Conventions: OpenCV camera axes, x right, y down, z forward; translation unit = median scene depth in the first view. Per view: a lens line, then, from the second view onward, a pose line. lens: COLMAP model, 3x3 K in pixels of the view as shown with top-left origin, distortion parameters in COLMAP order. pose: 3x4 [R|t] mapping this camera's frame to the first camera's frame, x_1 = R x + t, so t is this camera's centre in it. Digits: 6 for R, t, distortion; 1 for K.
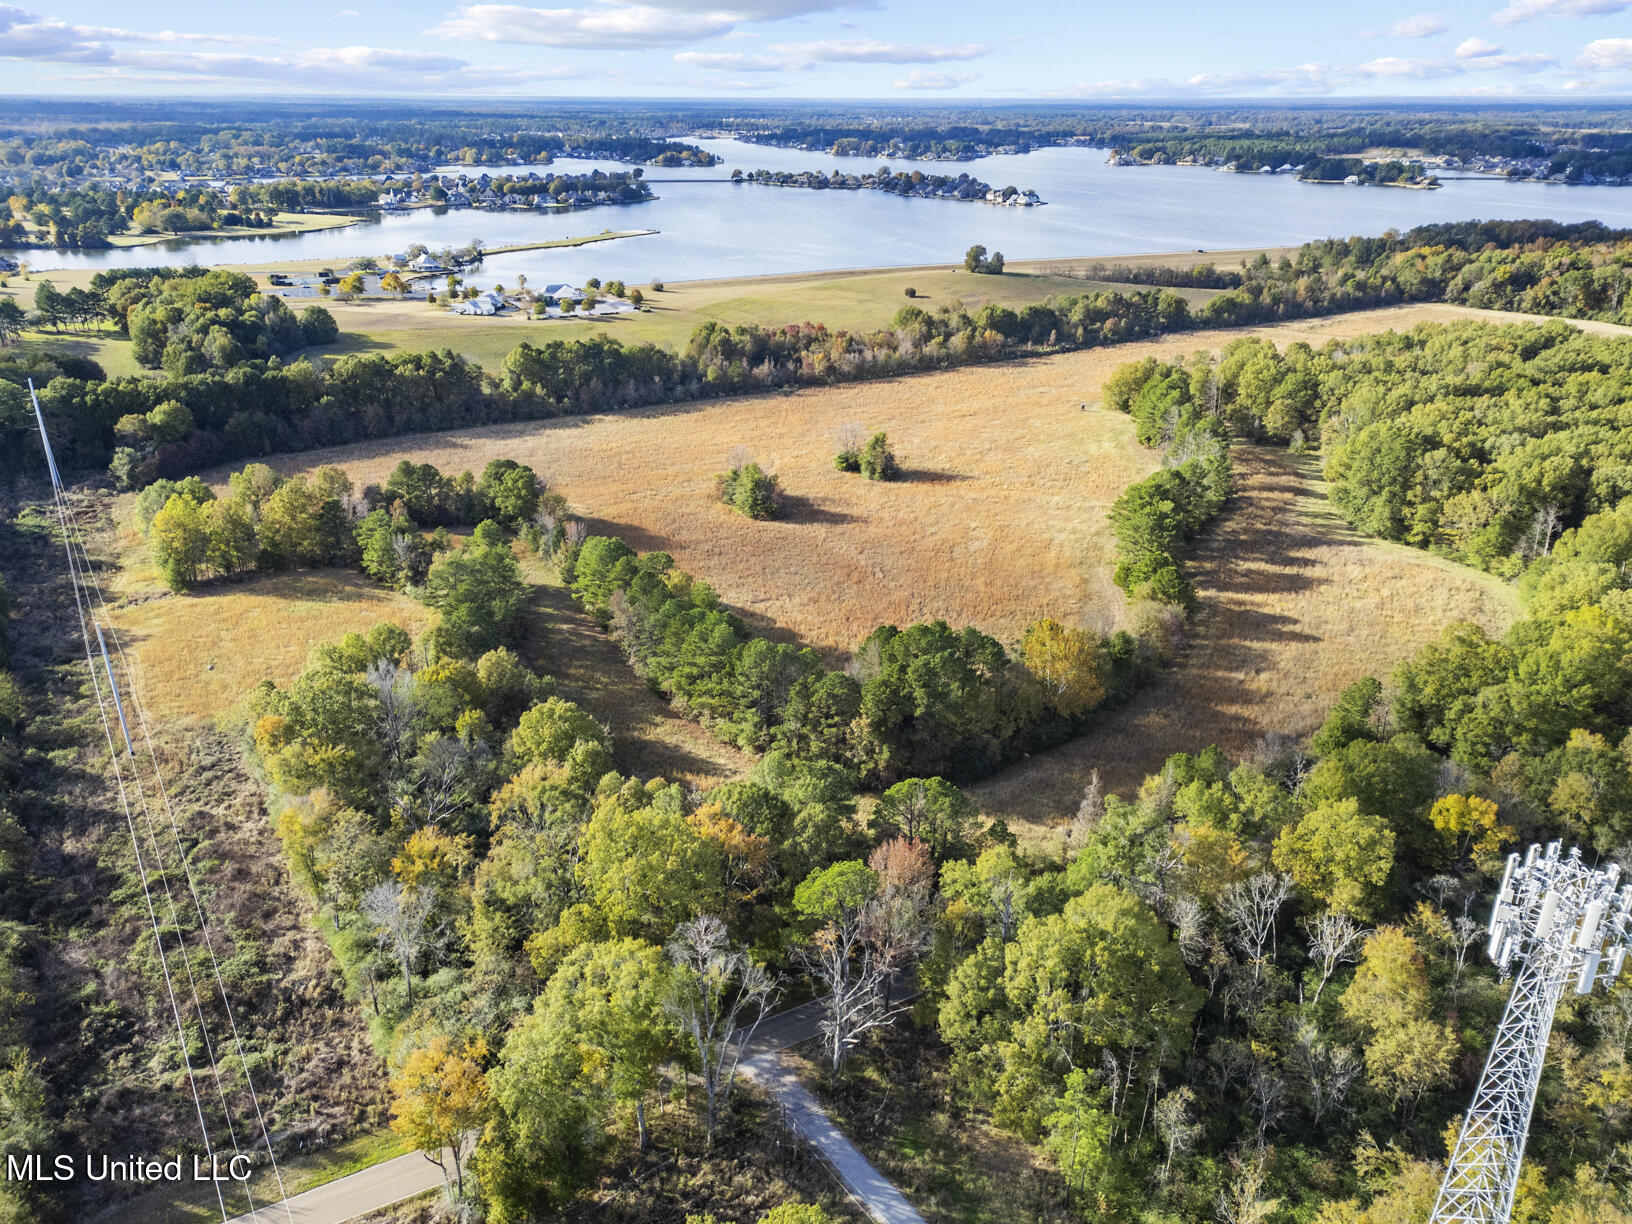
lens RADIAL K [[1152.8, 0, 823.1], [0, 1152.8, 615.3], [0, 0, 1]] dist [0.029675, -0.021808]
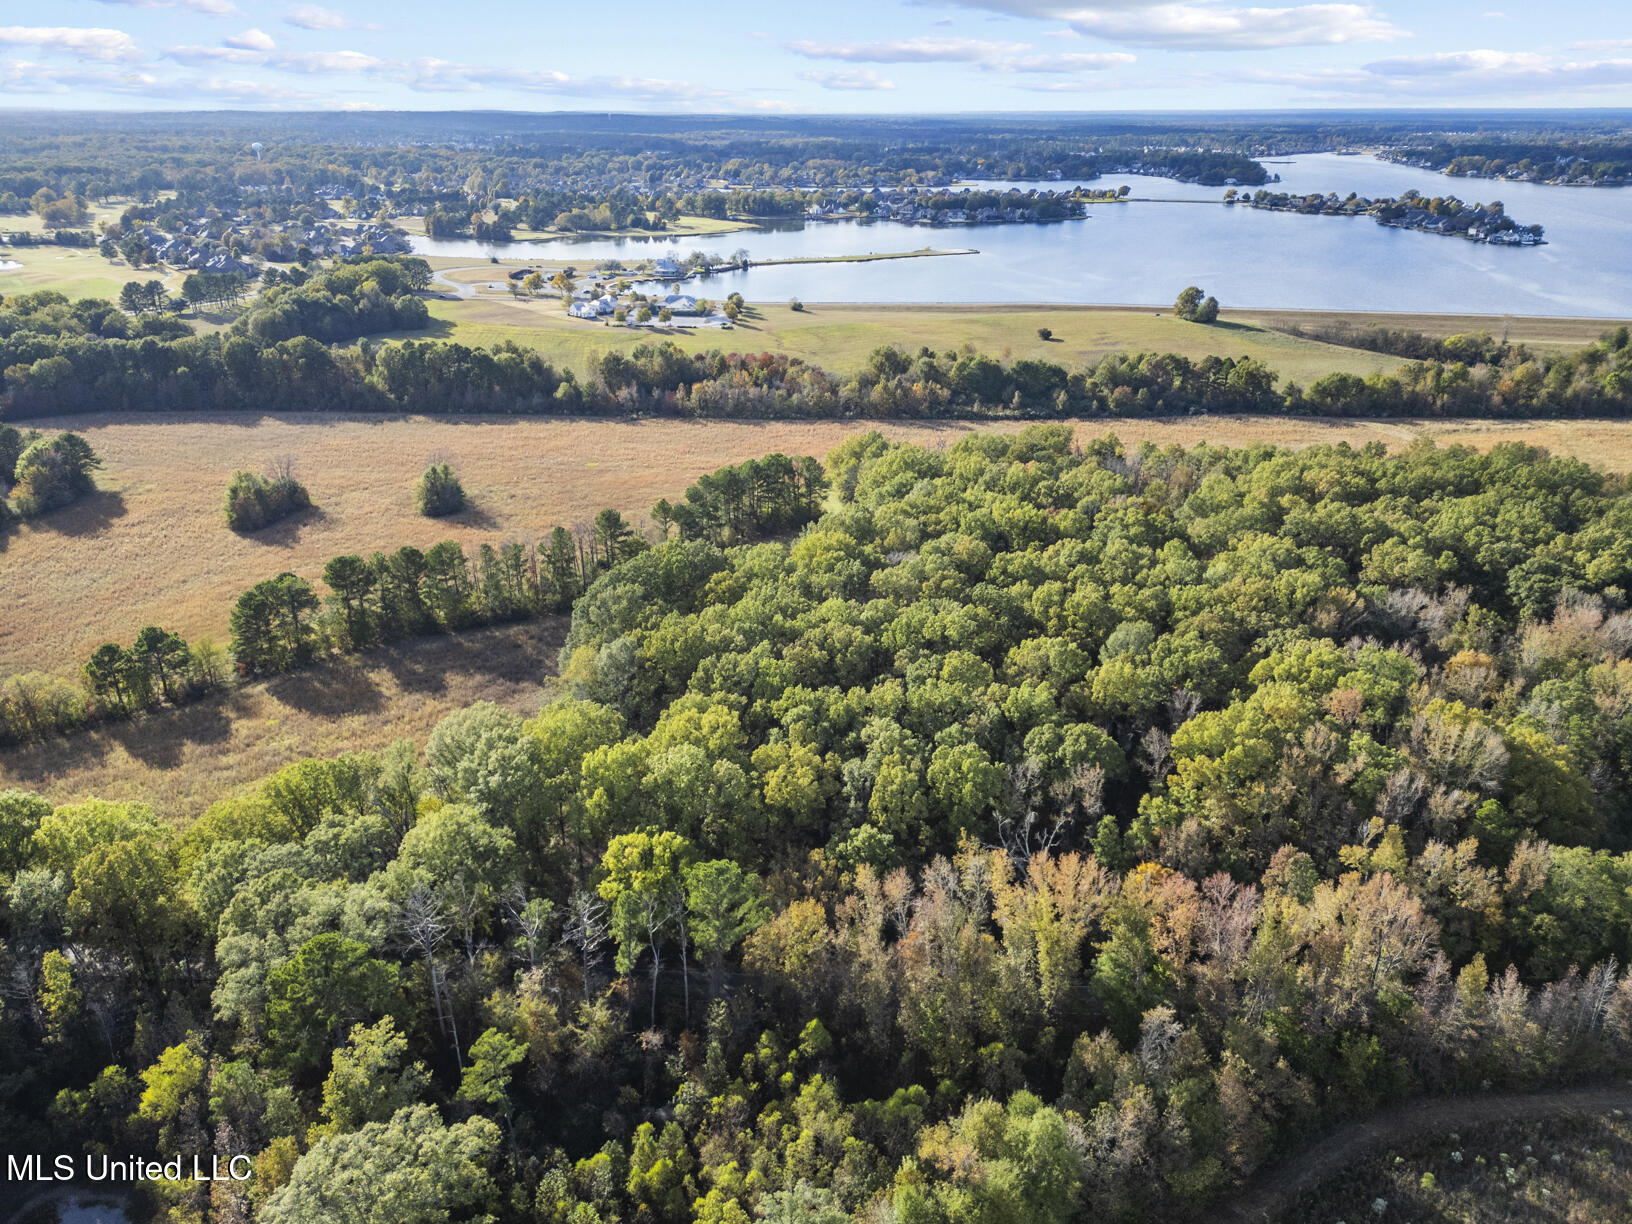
lens RADIAL K [[1152.8, 0, 818.3], [0, 1152.8, 611.3], [0, 0, 1]] dist [0.029675, -0.021808]
pose [[0.840089, 0.211207, -0.499643, 0.242661], [-0.217651, 0.974934, 0.046166, -0.045058], [0.496870, 0.069964, 0.865000, 0.098550]]
